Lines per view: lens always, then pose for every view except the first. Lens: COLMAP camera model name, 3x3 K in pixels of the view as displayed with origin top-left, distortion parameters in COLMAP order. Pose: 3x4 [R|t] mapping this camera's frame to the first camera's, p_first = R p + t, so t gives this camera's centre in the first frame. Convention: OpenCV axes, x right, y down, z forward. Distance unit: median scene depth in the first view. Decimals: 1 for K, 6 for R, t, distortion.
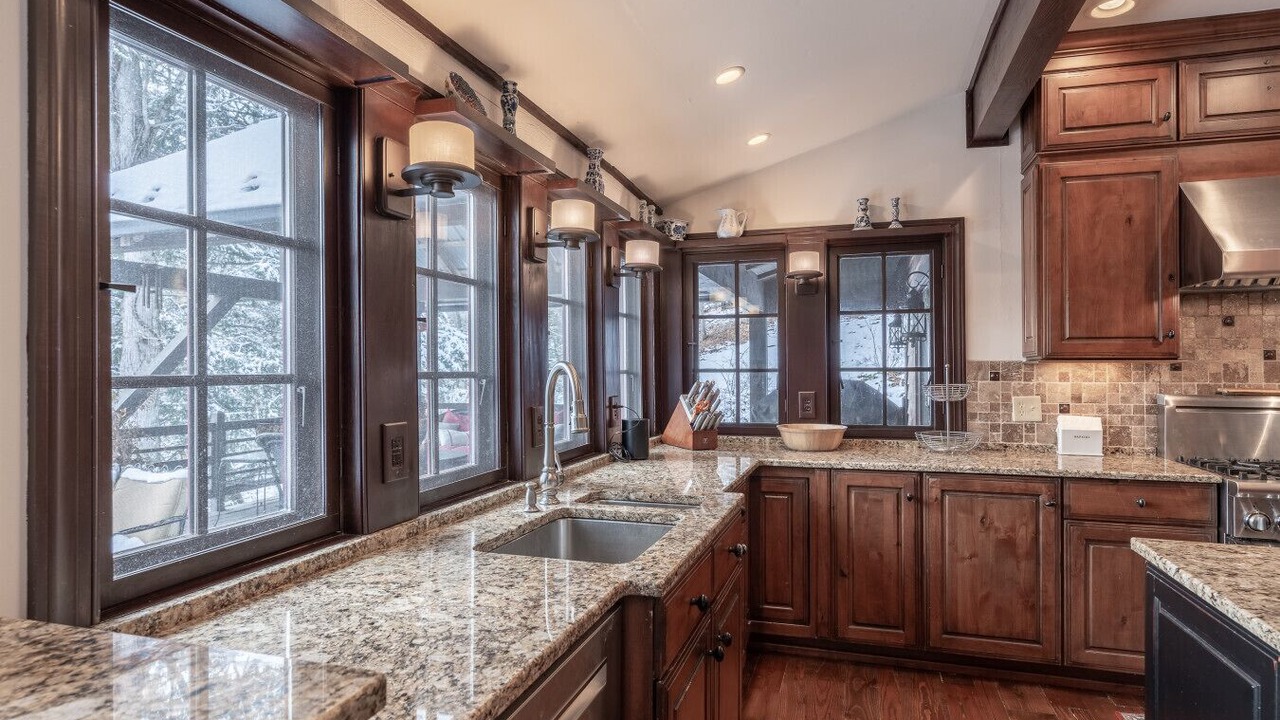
lens RADIAL K [[693.9, 0, 643.5], [0, 693.9, 361.0], [0, 0, 1]] dist [-0.000704, -0.000496]
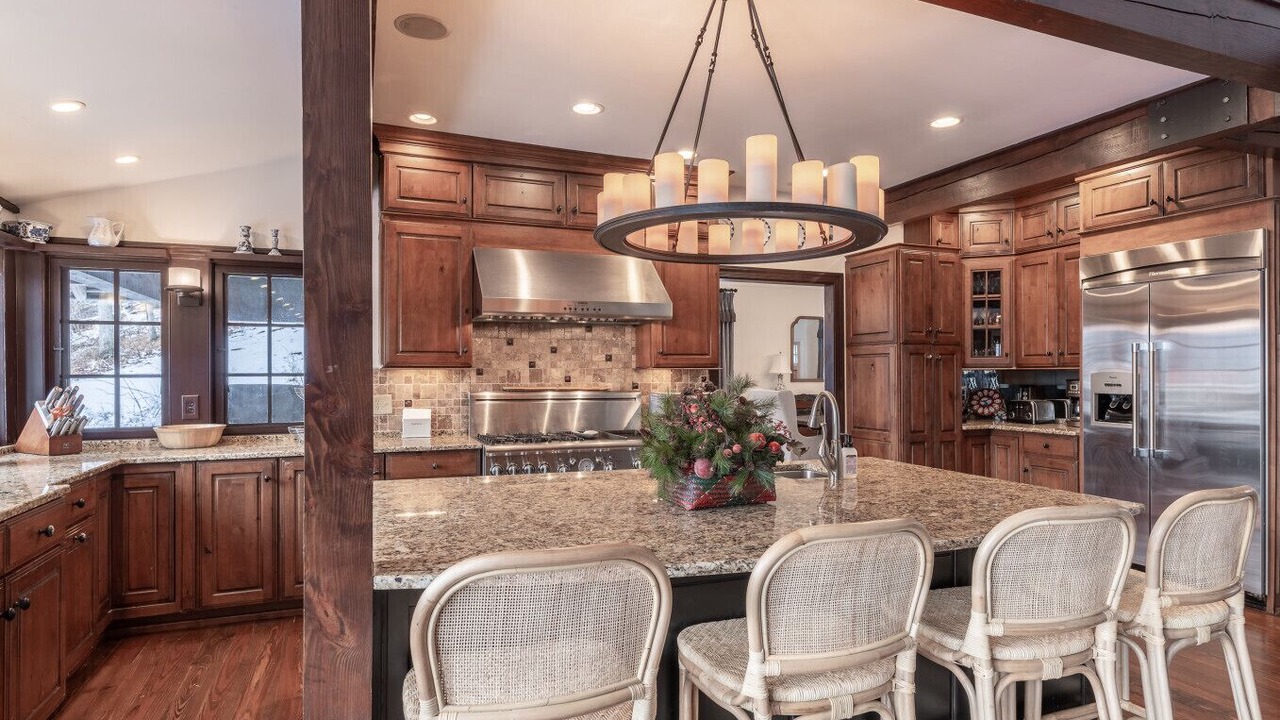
lens RADIAL K [[693.9, 0, 632.9], [0, 693.9, 370.0], [0, 0, 1]] dist [-0.000704, -0.000496]
pose [[0.781726, 0.000969, 0.623622, 0.116209], [-0.005088, 0.999975, 0.004823, -0.005258], [-0.623602, -0.006943, 0.781711, -0.340987]]
